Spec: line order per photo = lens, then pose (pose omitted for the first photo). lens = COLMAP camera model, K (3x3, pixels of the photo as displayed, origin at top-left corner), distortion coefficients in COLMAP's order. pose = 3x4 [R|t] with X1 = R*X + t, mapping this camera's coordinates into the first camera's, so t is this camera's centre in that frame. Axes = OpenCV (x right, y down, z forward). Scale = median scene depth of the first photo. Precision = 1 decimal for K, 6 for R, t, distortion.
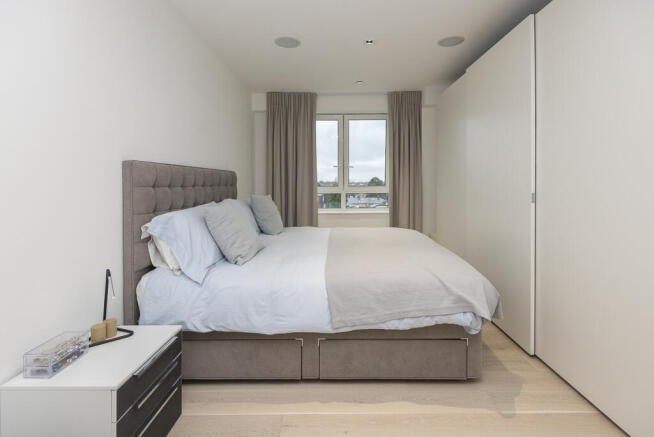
lens RADIAL K [[316.1, 0, 329.0], [0, 316.1, 185.6], [0, 0, 1]] dist [0.000278, -0.000949]
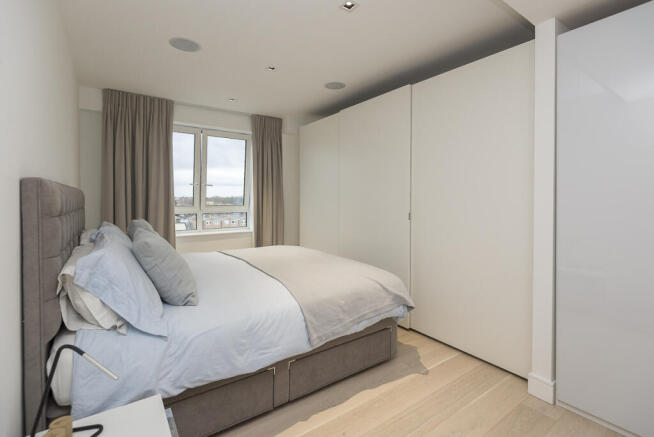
lens RADIAL K [[307.8, 0, 325.9], [0, 307.8, 202.3], [0, 0, 1]] dist [-0.002927, -0.000804]
pose [[0.809912, -0.000834, 0.586551, -0.530428], [0.000846, 1.000000, 0.000253, -0.027010], [-0.586551, 0.000292, 0.809912, 0.137766]]
